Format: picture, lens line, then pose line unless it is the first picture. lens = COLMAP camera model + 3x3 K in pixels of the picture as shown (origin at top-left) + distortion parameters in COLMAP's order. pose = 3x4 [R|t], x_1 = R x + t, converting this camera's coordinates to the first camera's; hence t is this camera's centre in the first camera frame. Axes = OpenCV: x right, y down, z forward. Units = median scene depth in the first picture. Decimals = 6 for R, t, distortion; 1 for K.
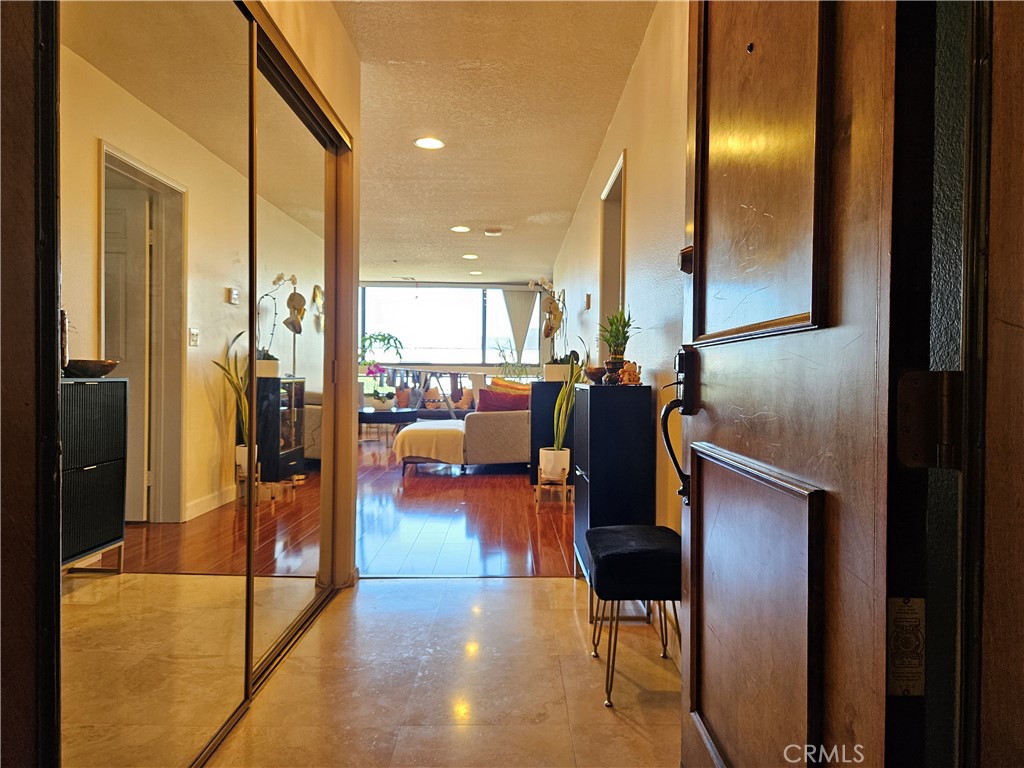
lens RADIAL K [[686.5, 0, 513.8], [0, 686.5, 379.0], [0, 0, 1]] dist [0.023881, -0.002425]
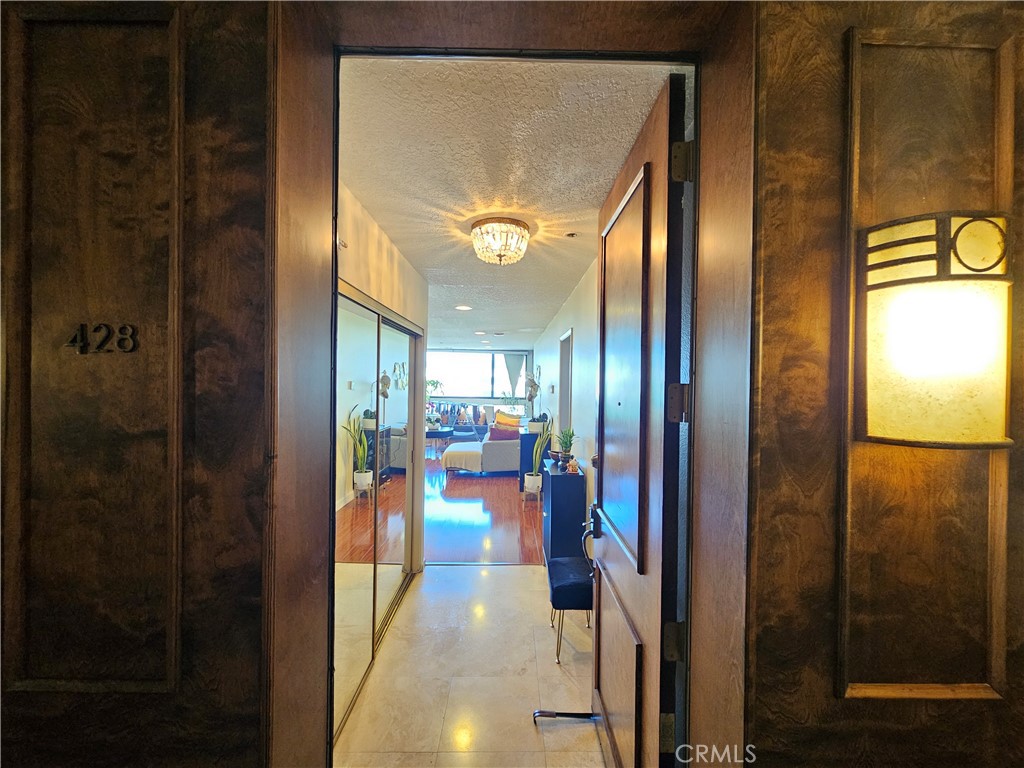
lens RADIAL K [[418.4, 0, 510.0], [0, 418.4, 384.8], [0, 0, 1]] dist [-0.000366, -0.000606]
pose [[0.999984, 0.005535, -0.000813, -0.000347], [-0.005536, 0.999984, -0.000612, -0.094783], [0.000810, 0.000617, 0.999999, -0.055495]]
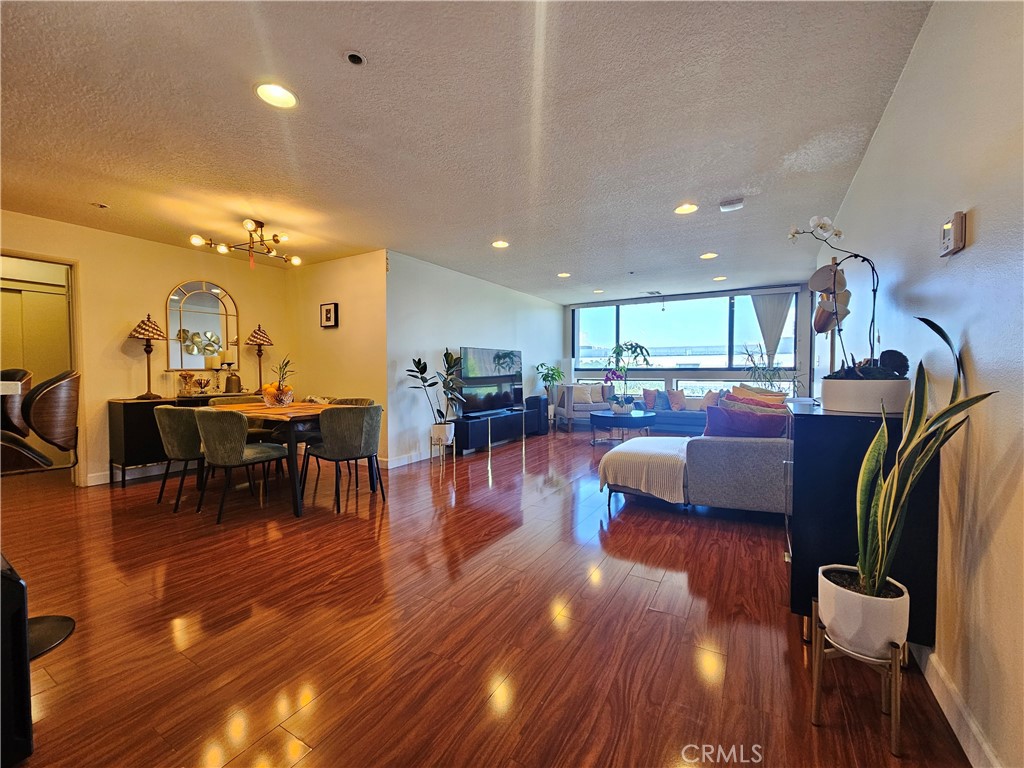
lens RADIAL K [[418.4, 0, 509.7], [0, 418.4, 383.6], [0, 0, 1]] dist [-0.000366, -0.000606]
pose [[0.851710, 0.003775, -0.523999, 0.006077], [0.006384, 0.999825, 0.017579, -0.020651], [0.523974, -0.018318, 0.851537, 0.492631]]
